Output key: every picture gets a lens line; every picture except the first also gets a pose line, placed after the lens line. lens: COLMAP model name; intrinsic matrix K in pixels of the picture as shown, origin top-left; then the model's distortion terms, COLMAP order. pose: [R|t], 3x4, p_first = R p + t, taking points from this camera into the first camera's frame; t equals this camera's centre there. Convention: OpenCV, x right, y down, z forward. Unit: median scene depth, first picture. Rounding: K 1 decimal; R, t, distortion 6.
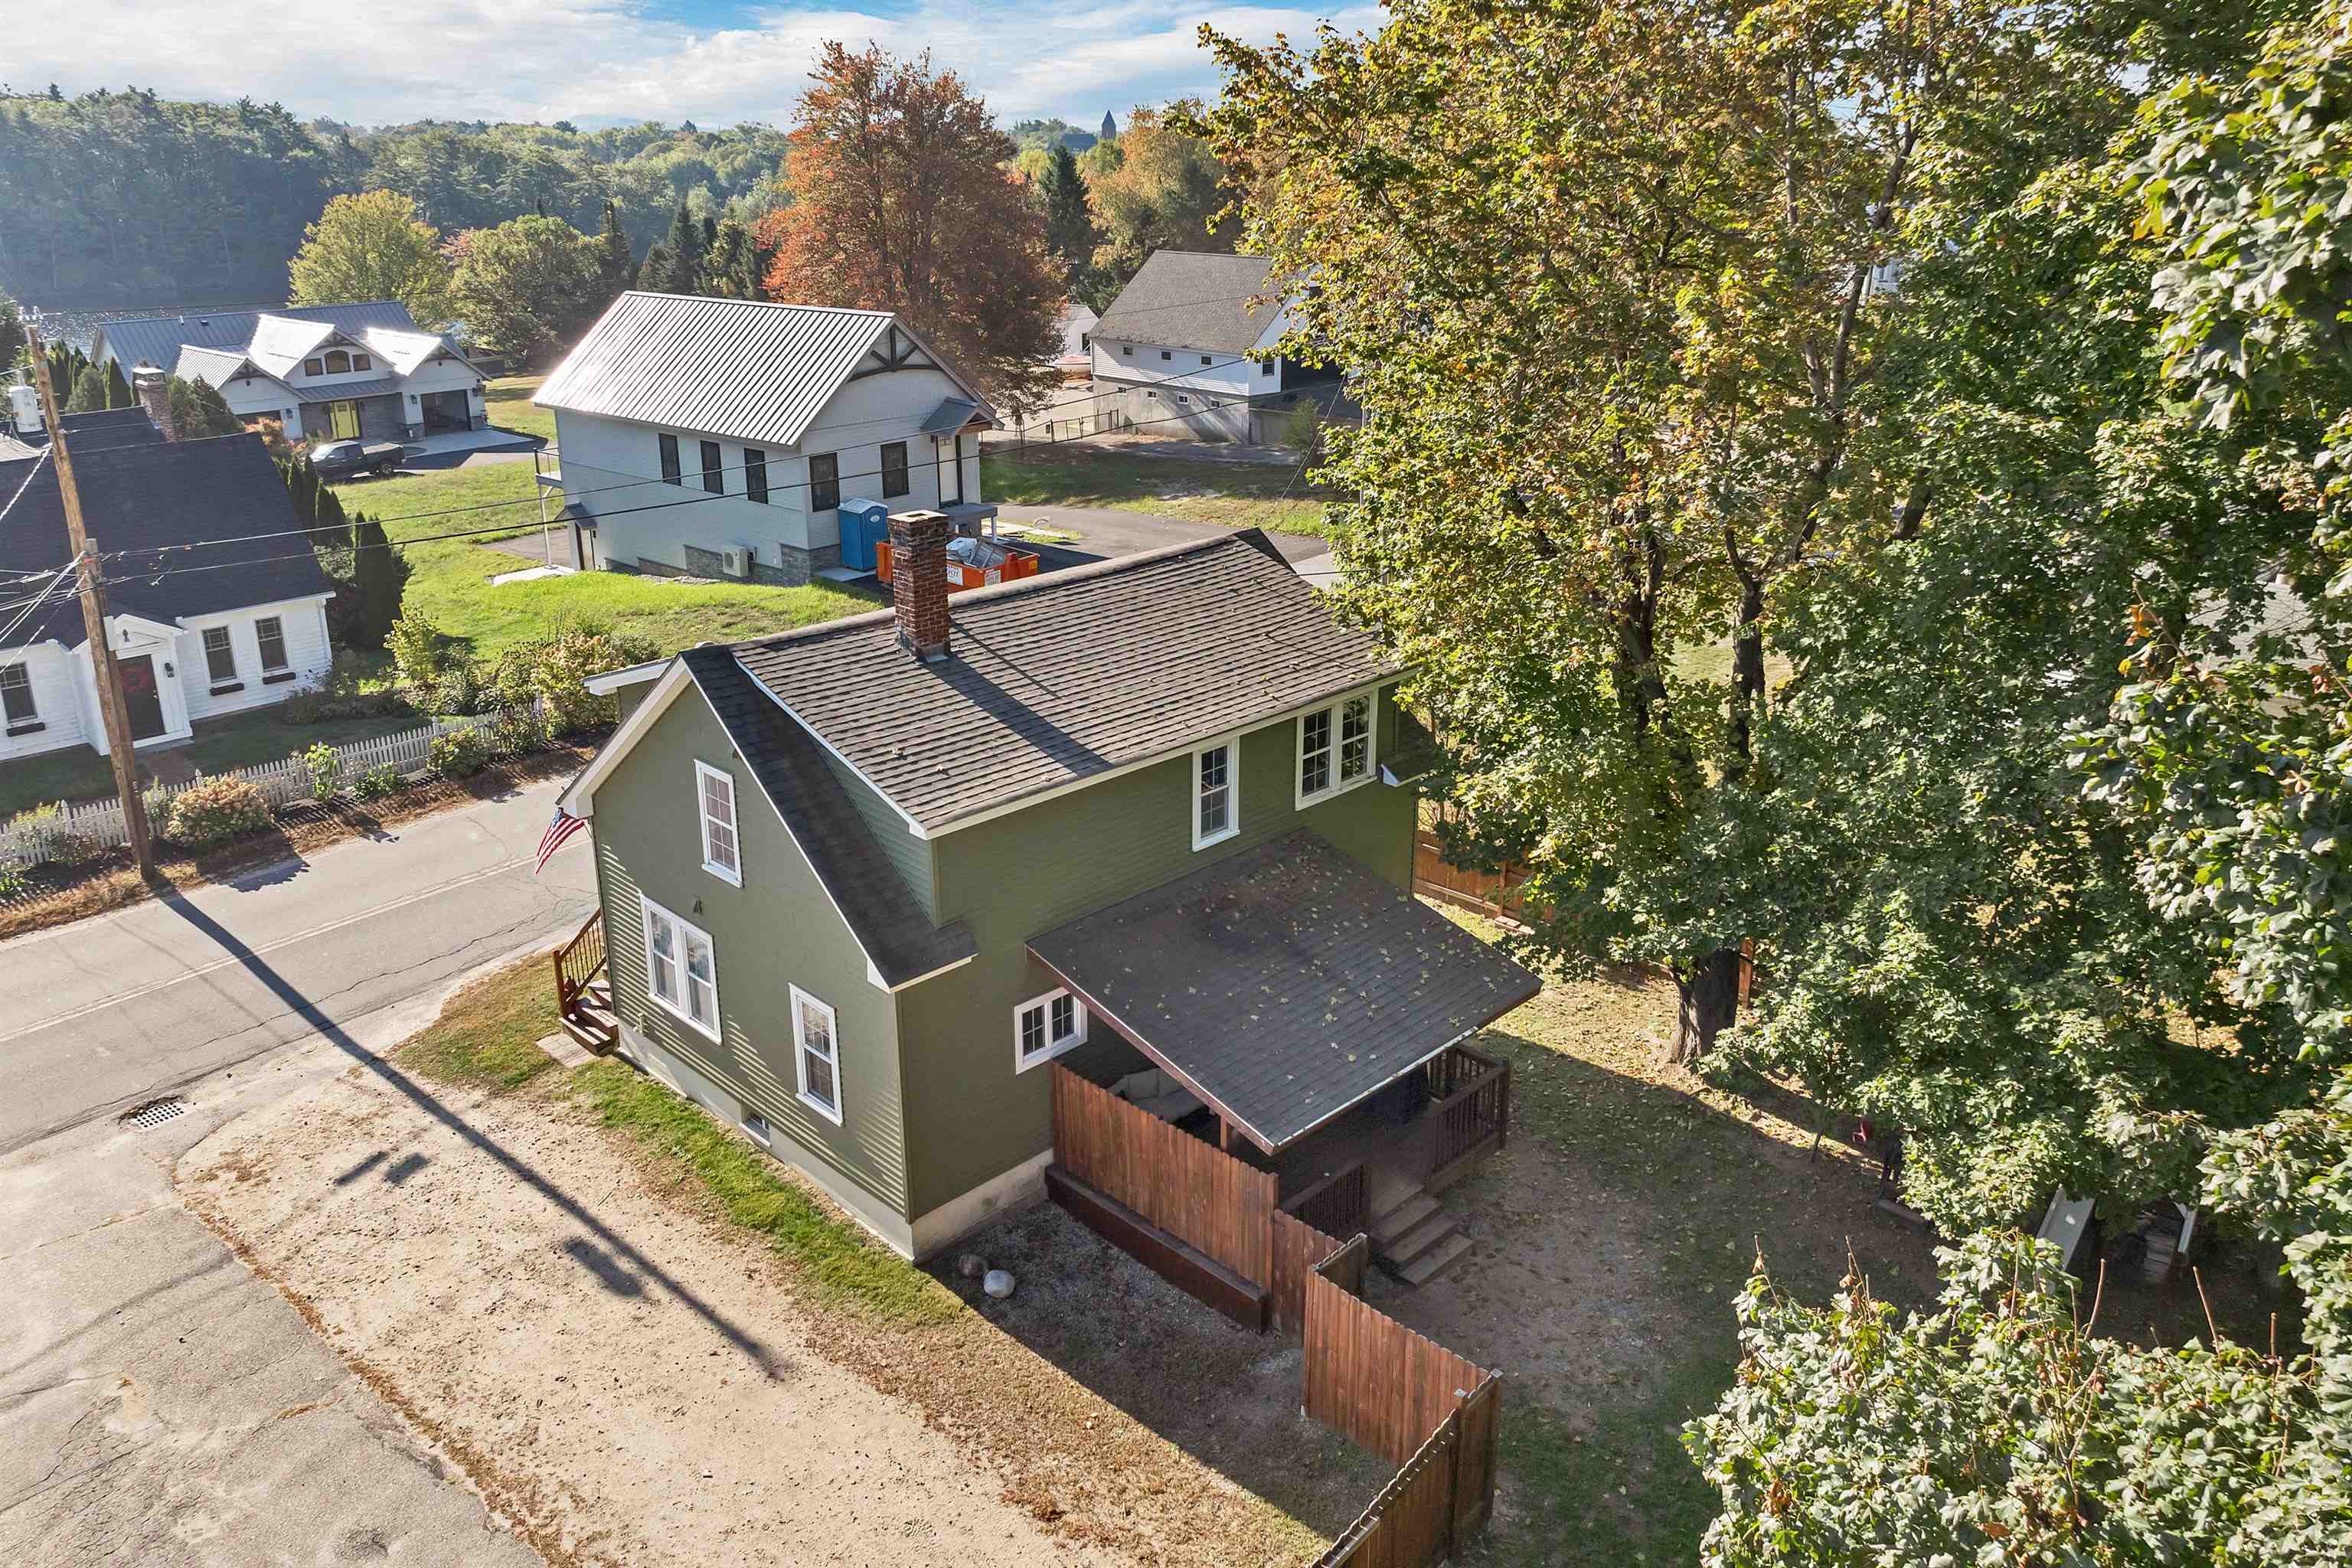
lens RADIAL K [[1683.9, 0, 1175.3], [0, 1683.9, 692.3], [0, 0, 1]] dist [-0.034037, -0.006857]
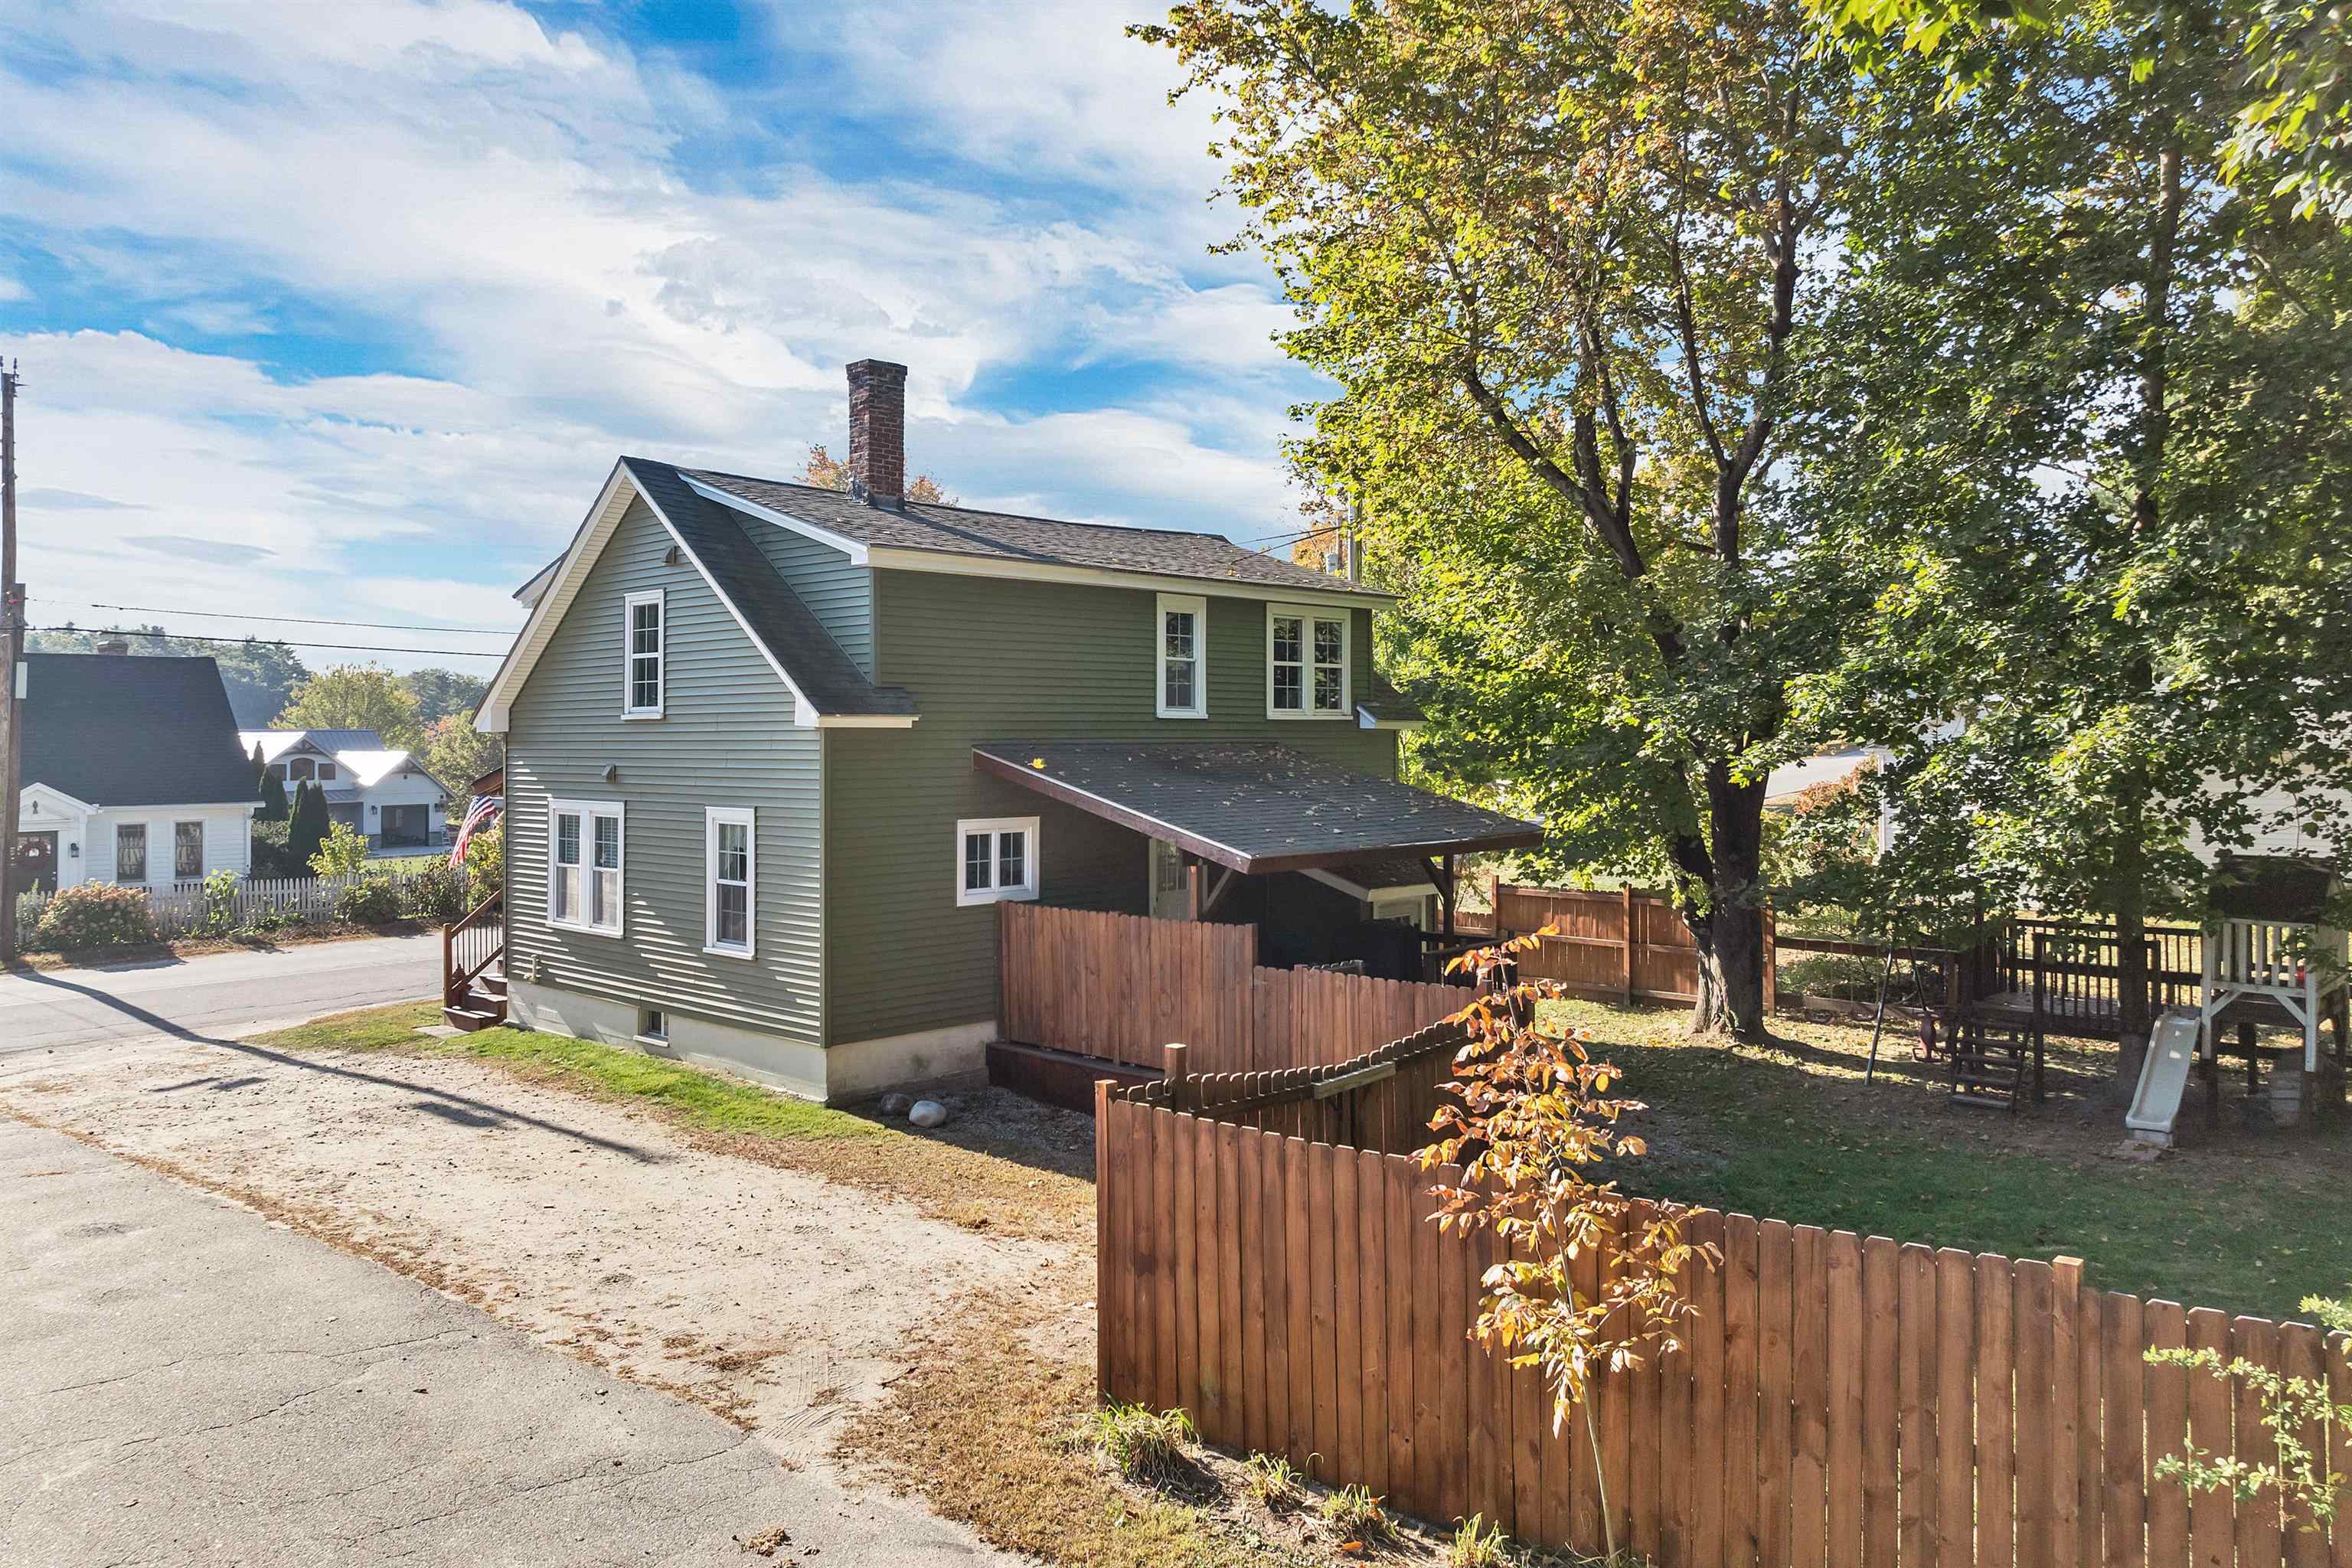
lens RADIAL K [[1683.9, 0, 1175.3], [0, 1683.9, 692.3], [0, 0, 1]] dist [-0.034037, -0.006857]
pose [[0.999778, -0.000748, 0.021051, 0.000832], [0.007605, 0.944794, -0.327578, 0.350157], [-0.019644, 0.327665, 0.944590, 0.111256]]
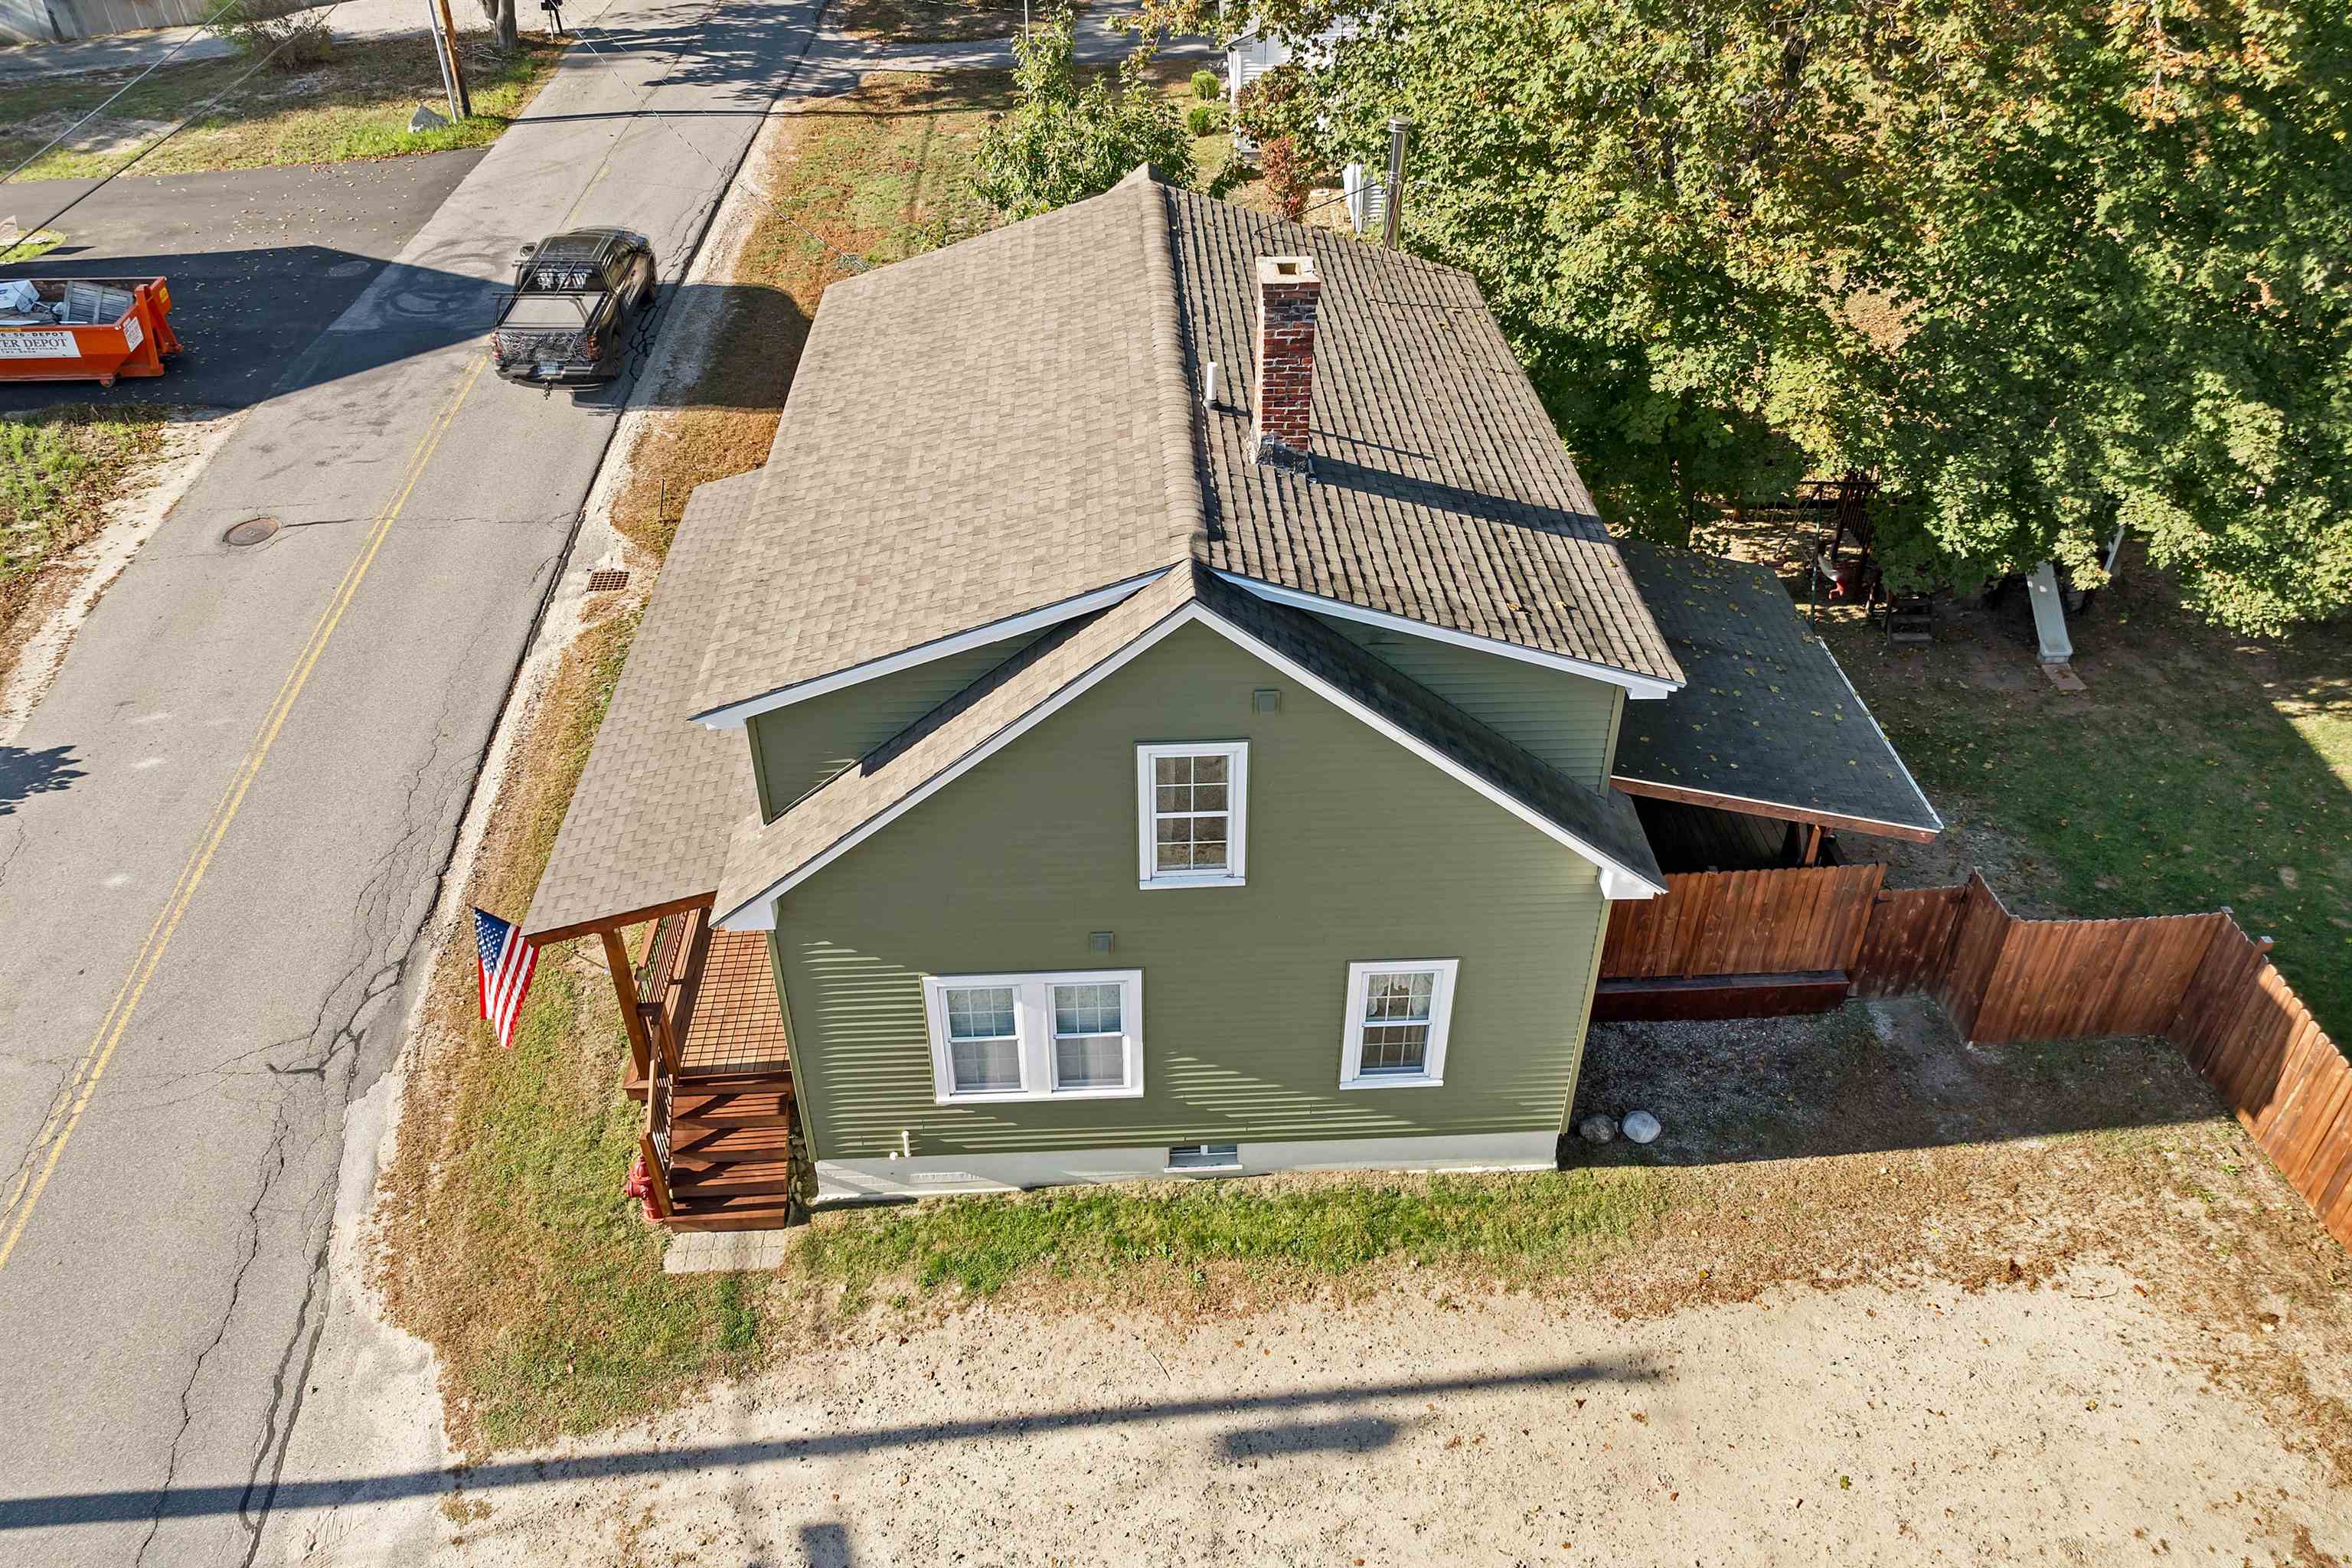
lens RADIAL K [[1705.1, 0, 1169.8], [0, 1705.1, 652.2], [0, 0, 1]] dist [-0.038638, 0.000679]
pose [[0.676728, -0.407762, 0.613000, -0.573649], [0.224412, 0.907240, 0.355747, -0.190438], [-0.701198, -0.103180, 0.705461, 0.472422]]
